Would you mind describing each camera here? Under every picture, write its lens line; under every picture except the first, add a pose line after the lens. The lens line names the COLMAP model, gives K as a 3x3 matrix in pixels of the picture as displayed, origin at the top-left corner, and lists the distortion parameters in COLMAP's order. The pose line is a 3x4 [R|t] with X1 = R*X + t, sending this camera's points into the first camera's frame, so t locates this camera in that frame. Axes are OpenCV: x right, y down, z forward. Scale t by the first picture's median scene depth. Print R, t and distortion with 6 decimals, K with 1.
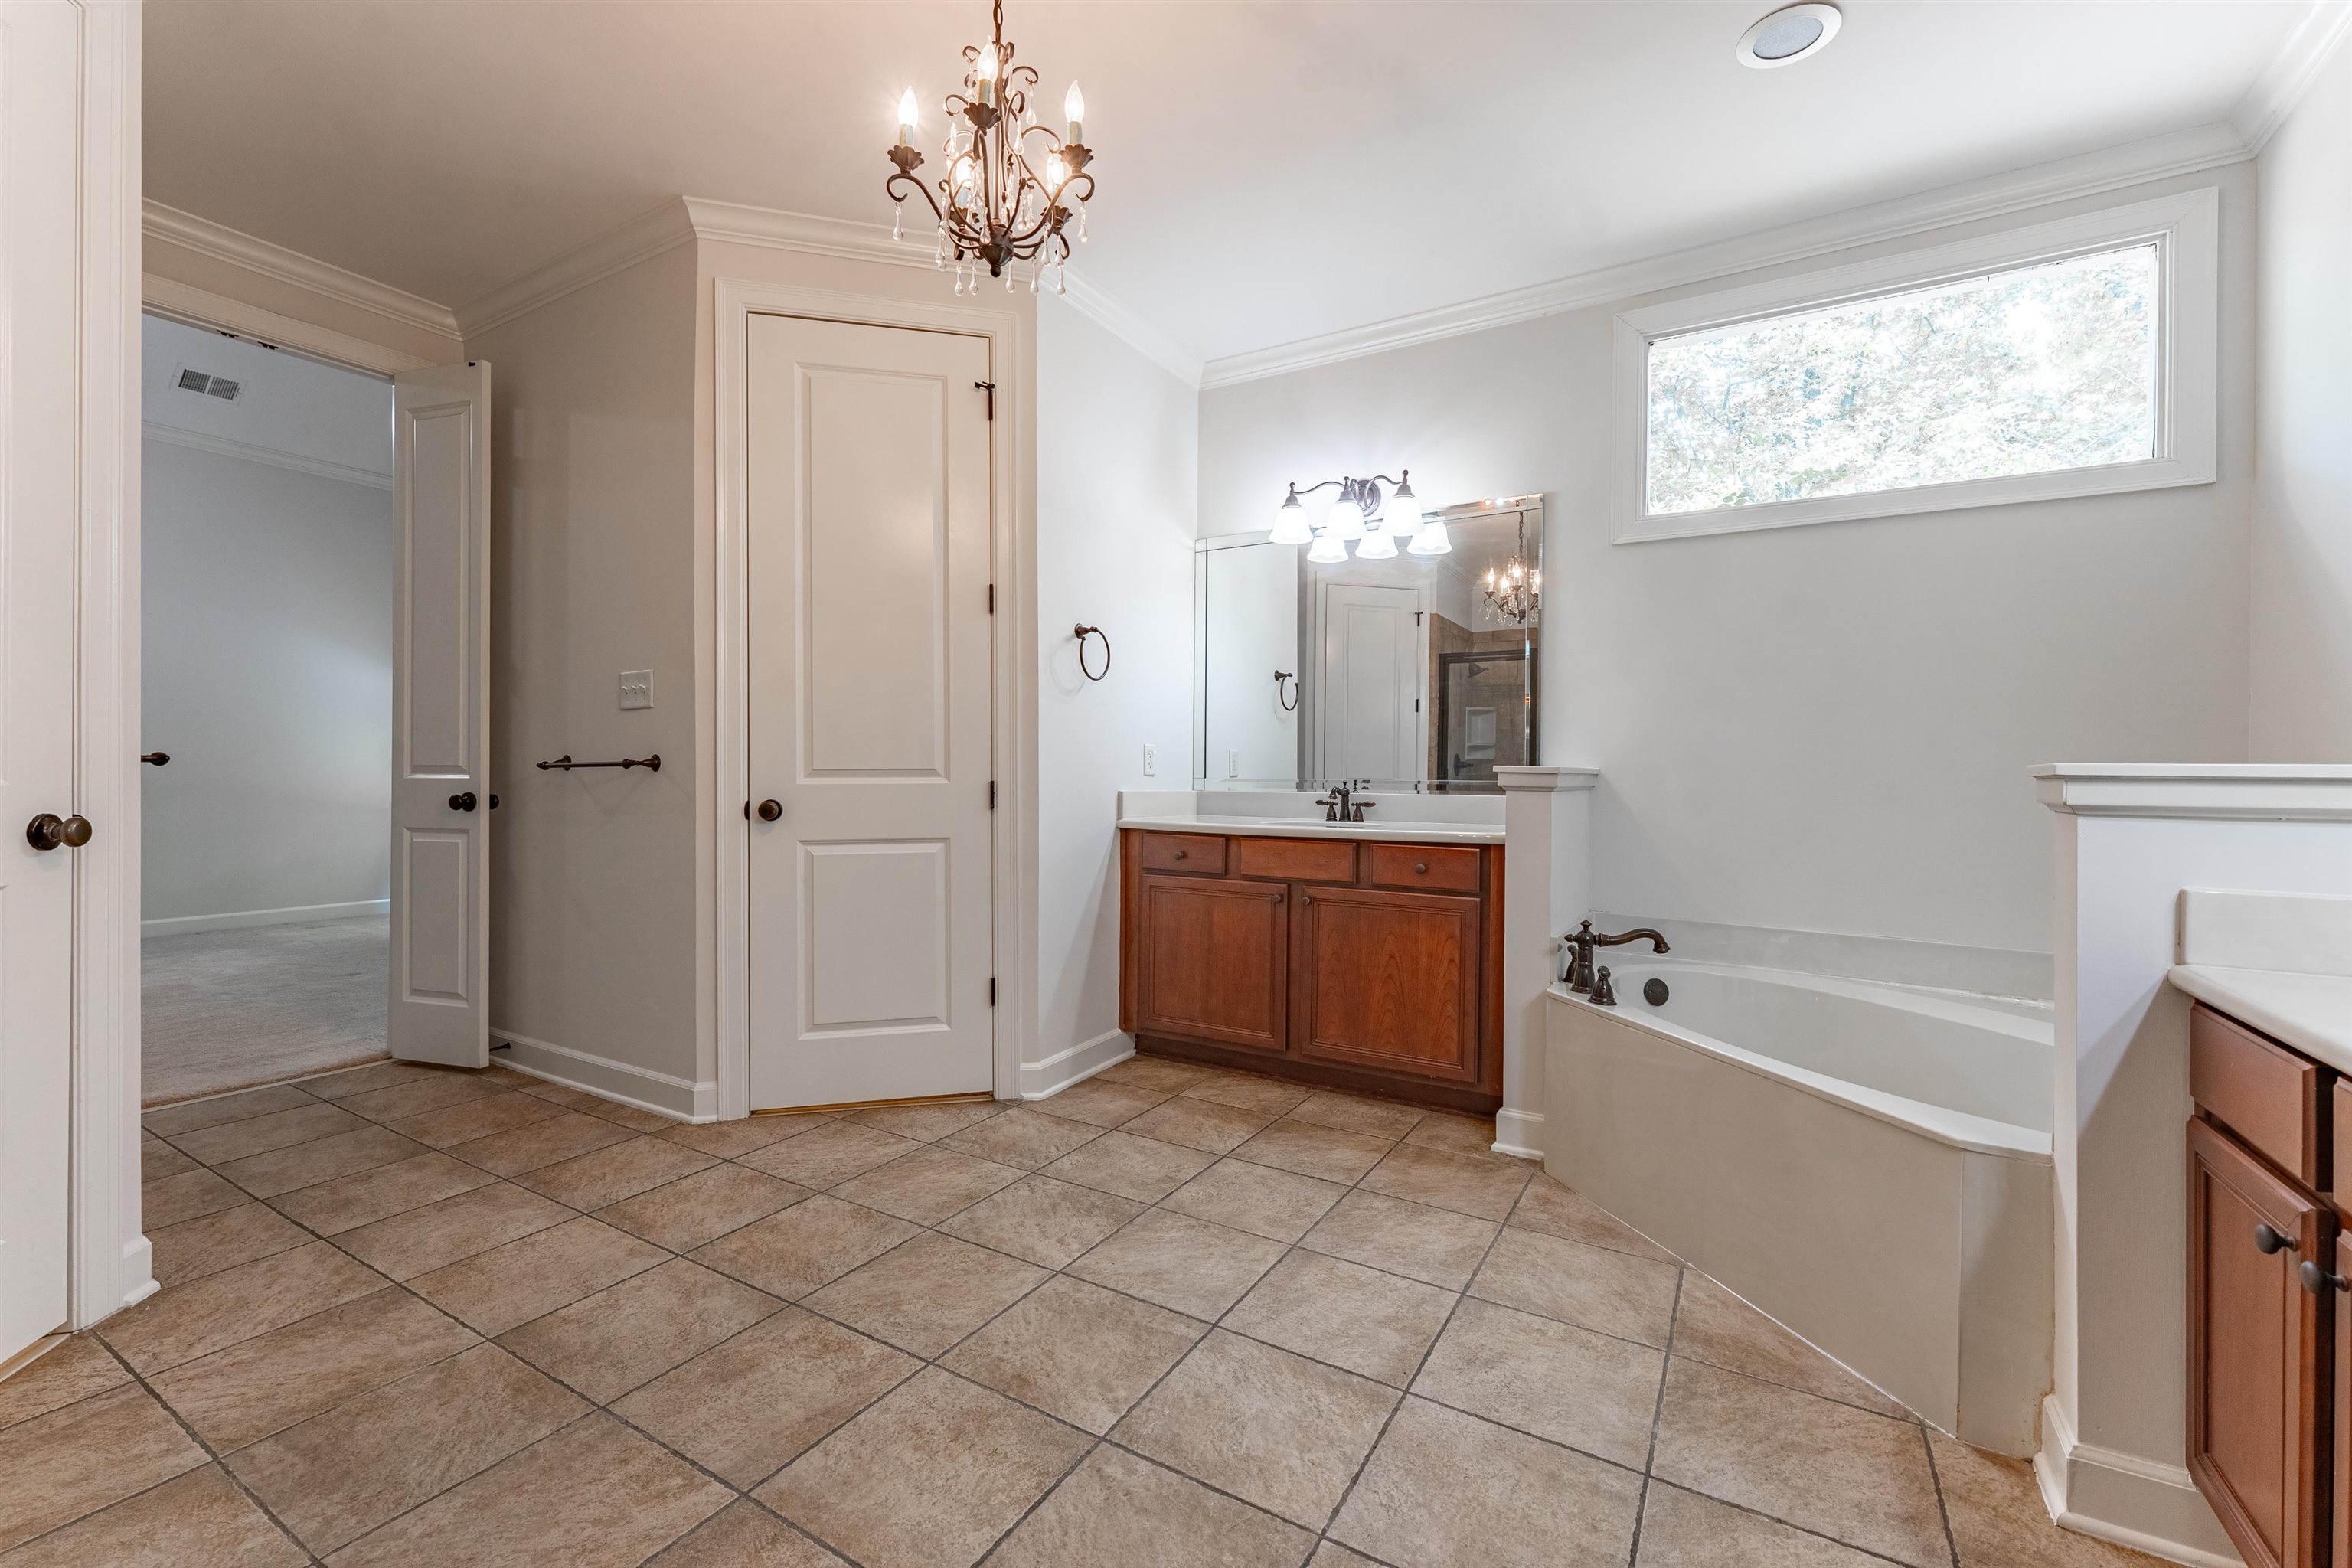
lens RADIAL K [[958.2, 0, 1180.7], [0, 958.2, 777.8], [0, 0, 1]] dist [0.000033, -0.000588]
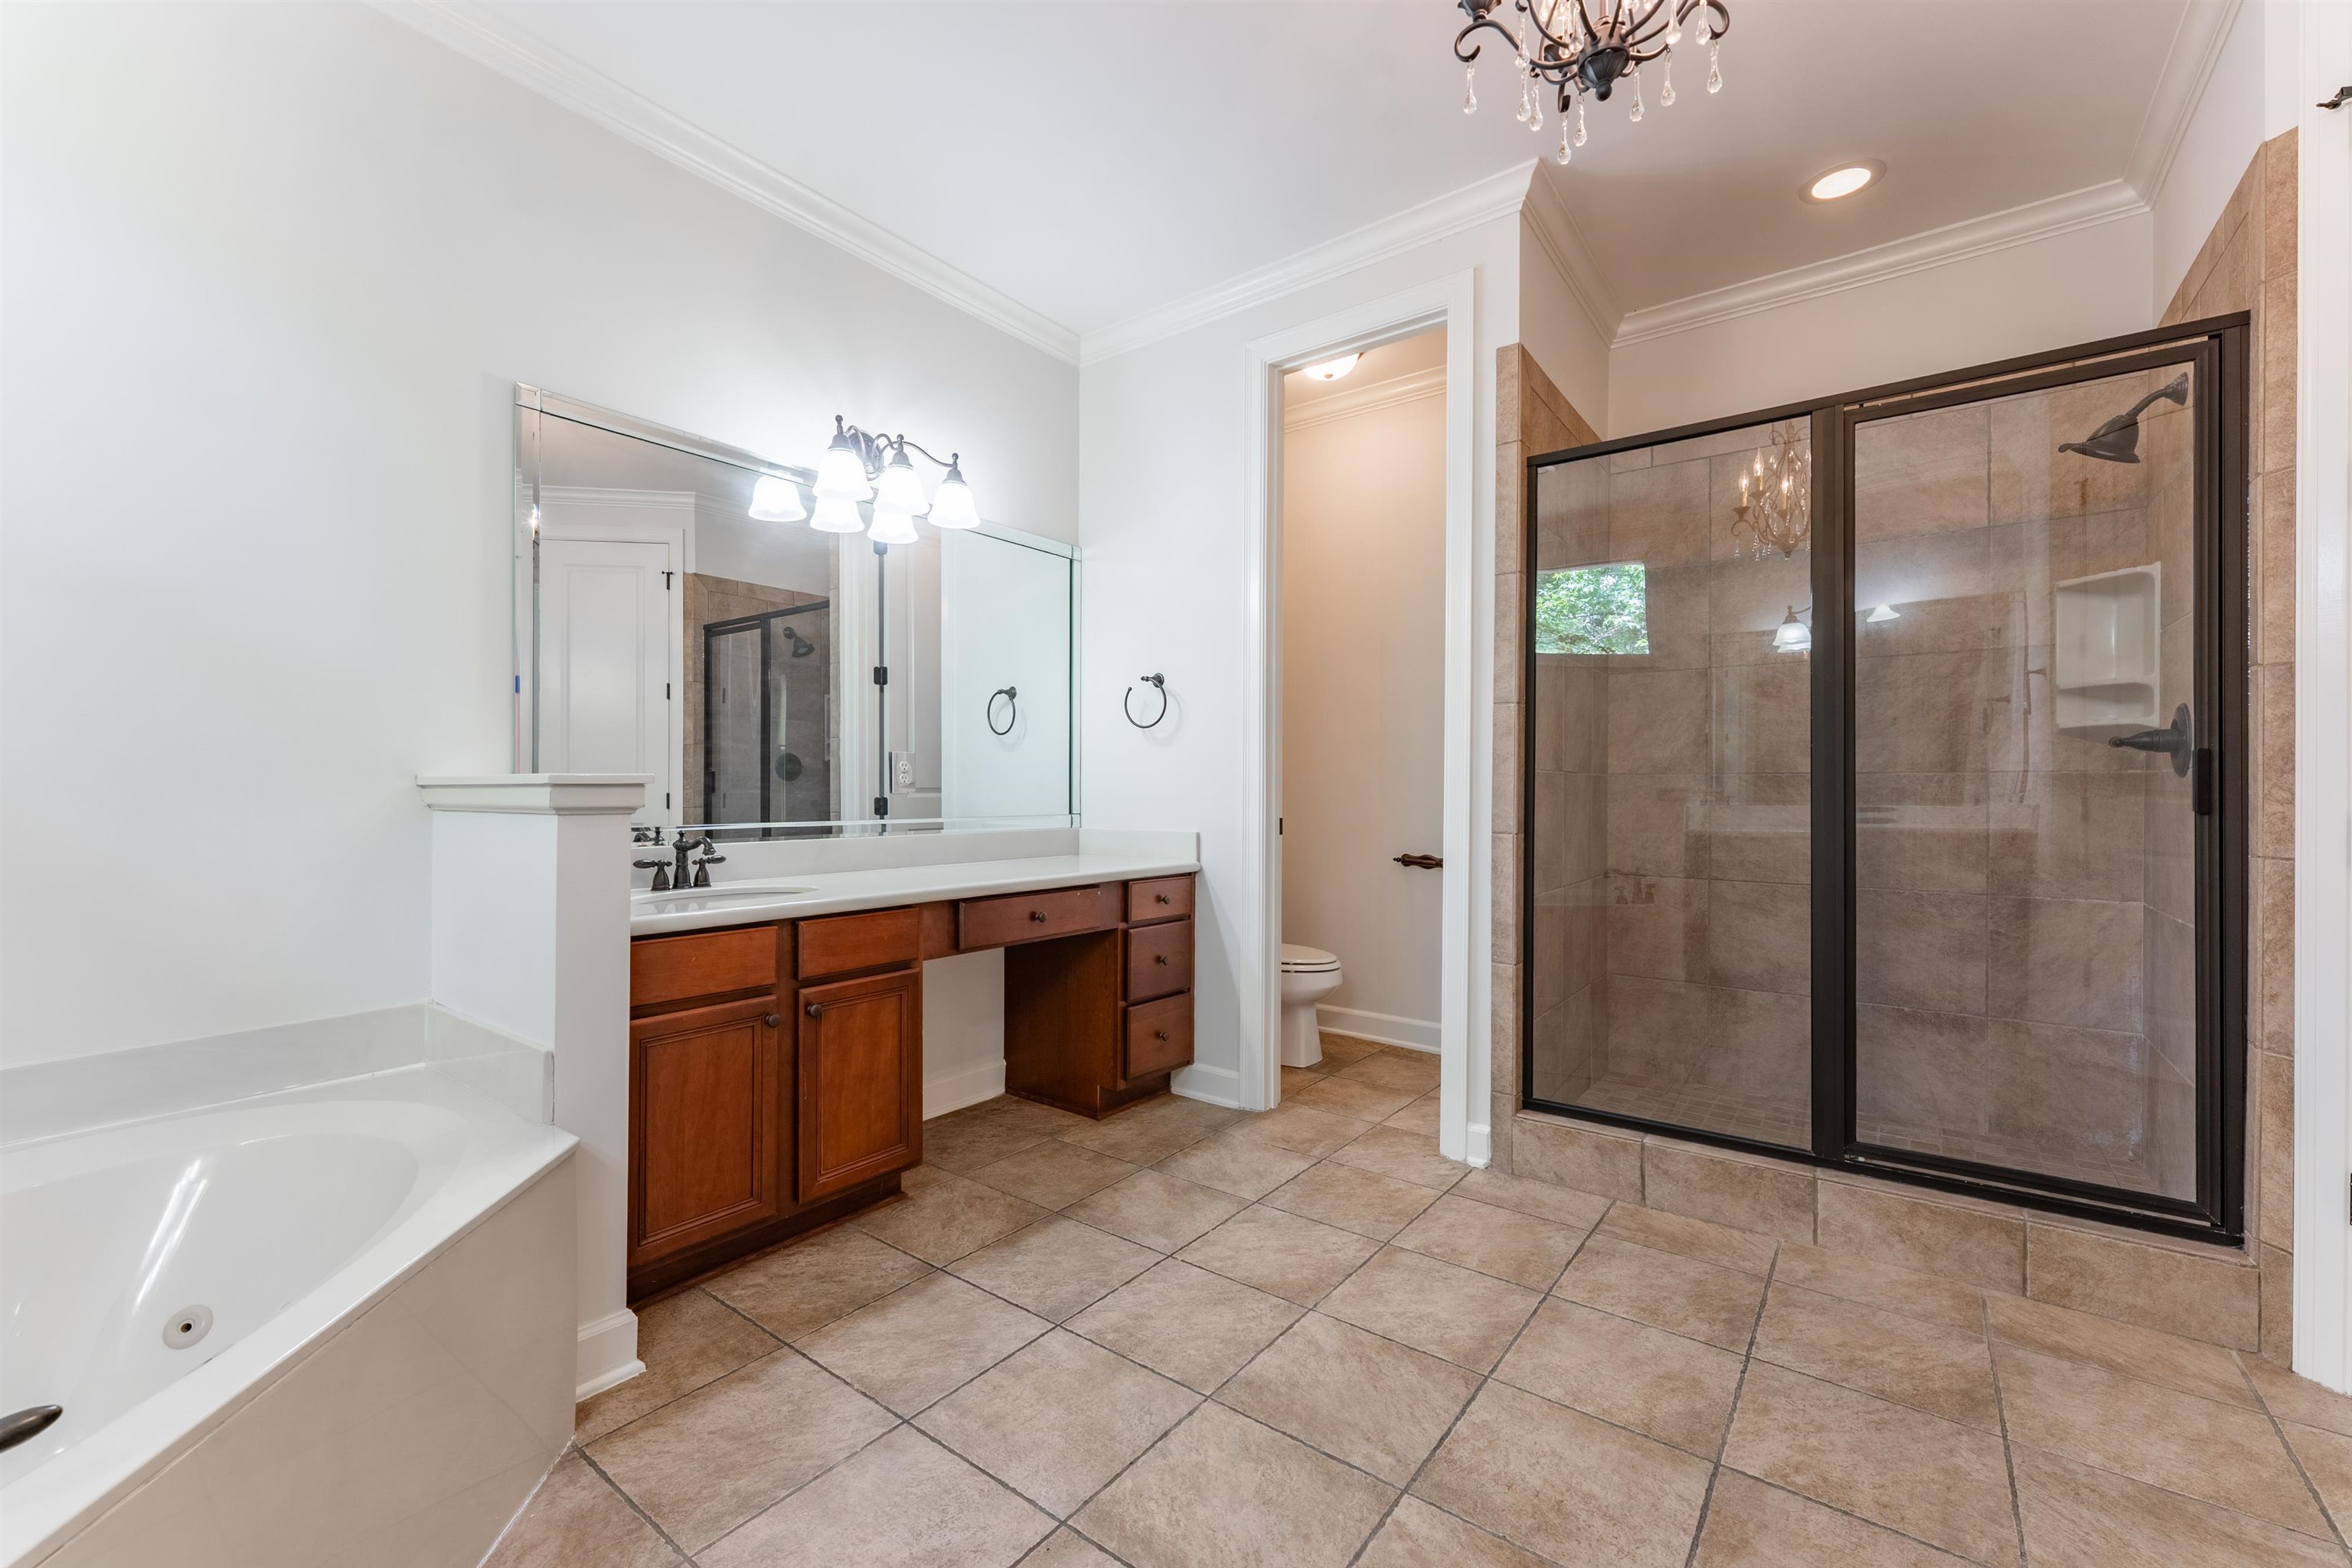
lens RADIAL K [[958.2, 0, 1175.8], [0, 958.2, 788.2], [0, 0, 1]] dist [0.000033, -0.000588]
pose [[-0.993487, -0.012917, 0.113211, 0.049060], [-0.012550, 0.999913, 0.003948, -0.029040], [-0.113252, 0.002501, -0.993563, 2.022459]]
